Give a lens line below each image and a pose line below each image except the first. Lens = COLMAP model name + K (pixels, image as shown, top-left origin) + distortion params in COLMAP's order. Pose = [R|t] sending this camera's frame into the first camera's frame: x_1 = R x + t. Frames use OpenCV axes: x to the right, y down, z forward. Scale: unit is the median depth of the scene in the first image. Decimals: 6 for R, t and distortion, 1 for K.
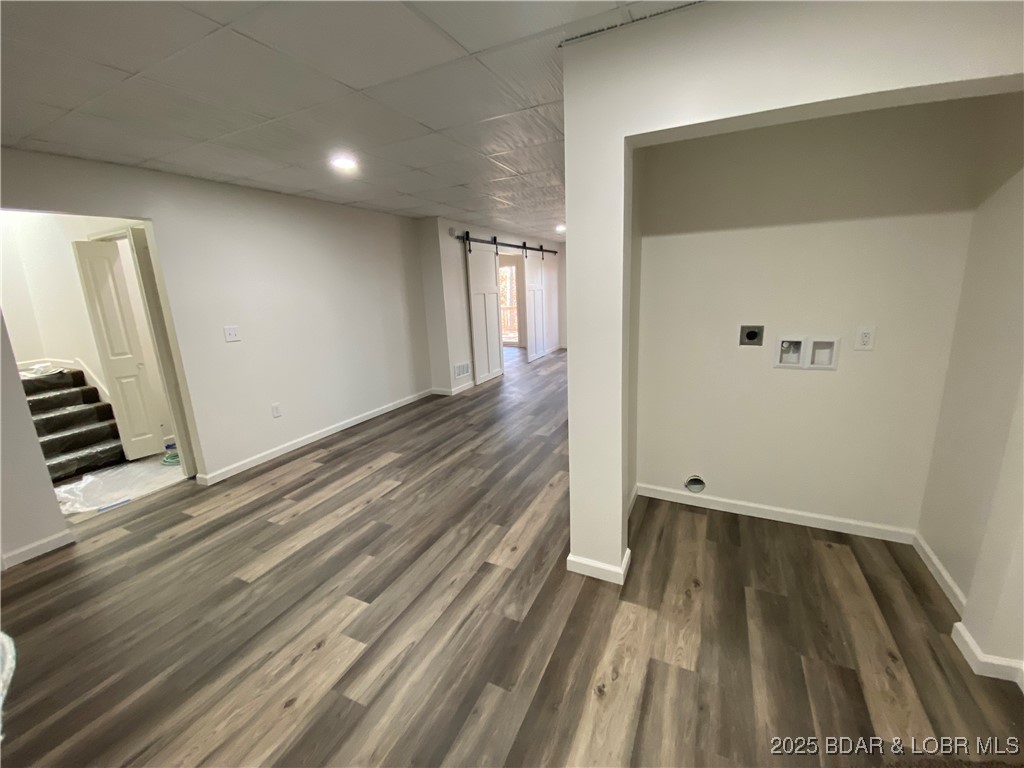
lens RADIAL K [[415.9, 0, 513.6], [0, 415.9, 382.2], [0, 0, 1]] dist [0.030417, -0.029211]
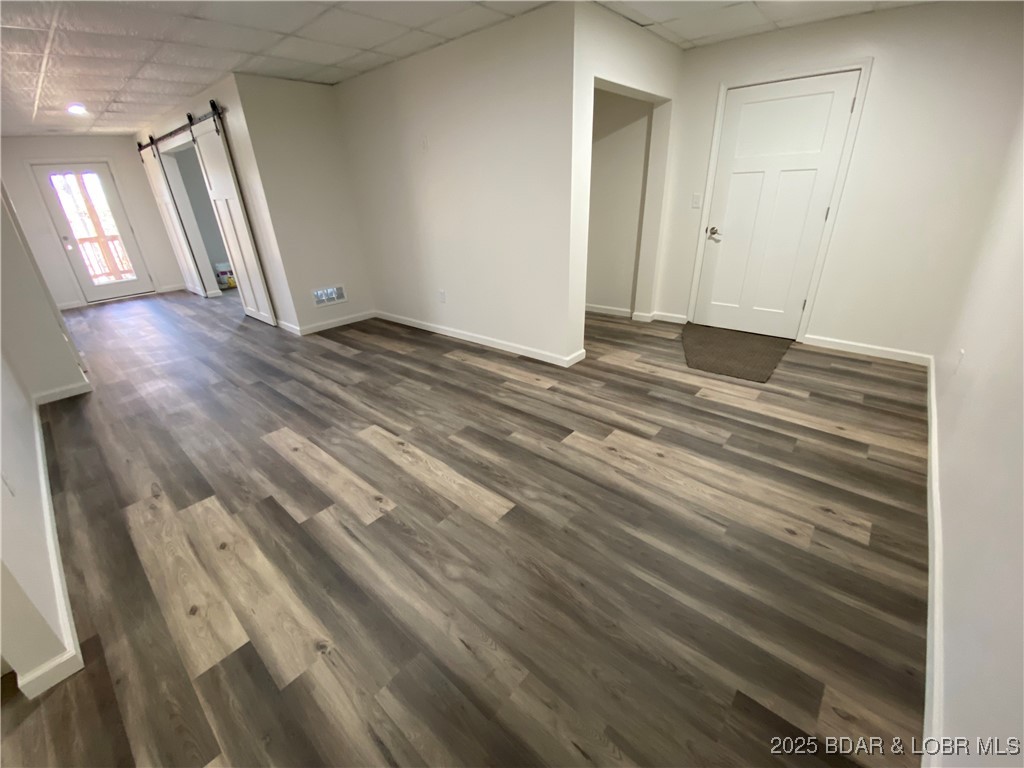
lens RADIAL K [[405.2, 0, 512.0], [0, 405.2, 384.0], [0, 0, 1]] dist [0.000153, -0.013586]
pose [[0.265097, -0.381192, 0.885673, -0.947549], [0.242327, 0.915394, 0.321451, -0.031894], [-0.933274, 0.129407, 0.335041, 0.491541]]
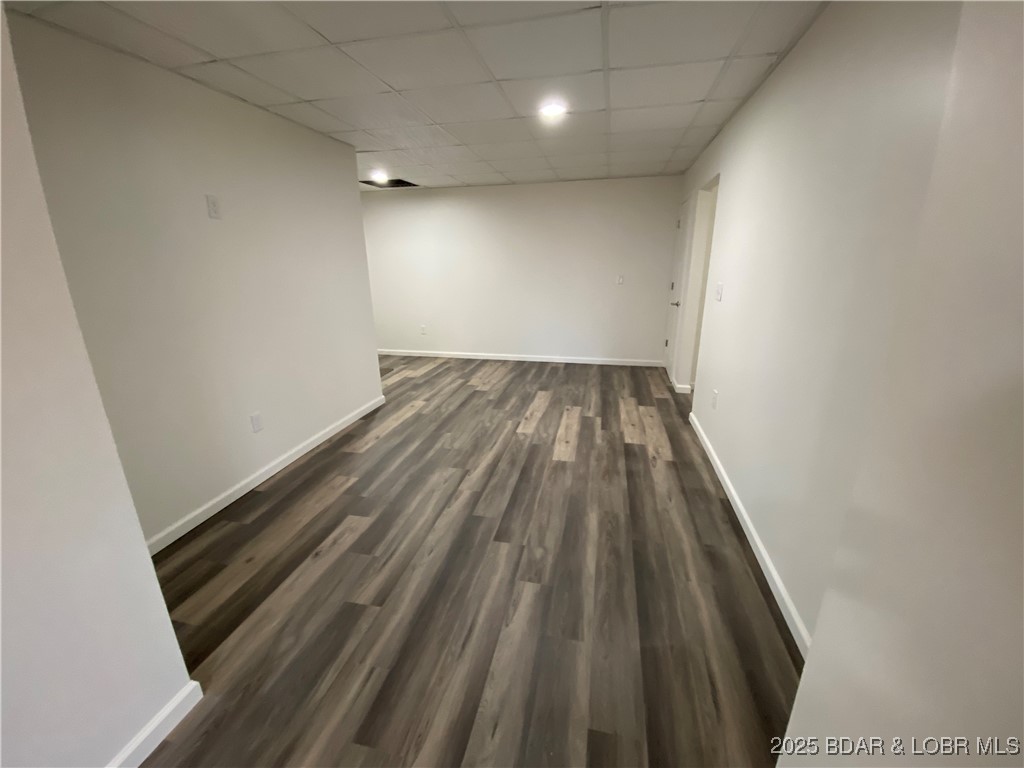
lens RADIAL K [[415.9, 0, 513.6], [0, 415.9, 382.2], [0, 0, 1]] dist [0.030417, -0.029211]
pose [[-0.973272, 0.120715, -0.195369, -0.065953], [0.008087, 0.868196, 0.496156, -0.452738], [0.229512, 0.481315, -0.845967, 2.002909]]
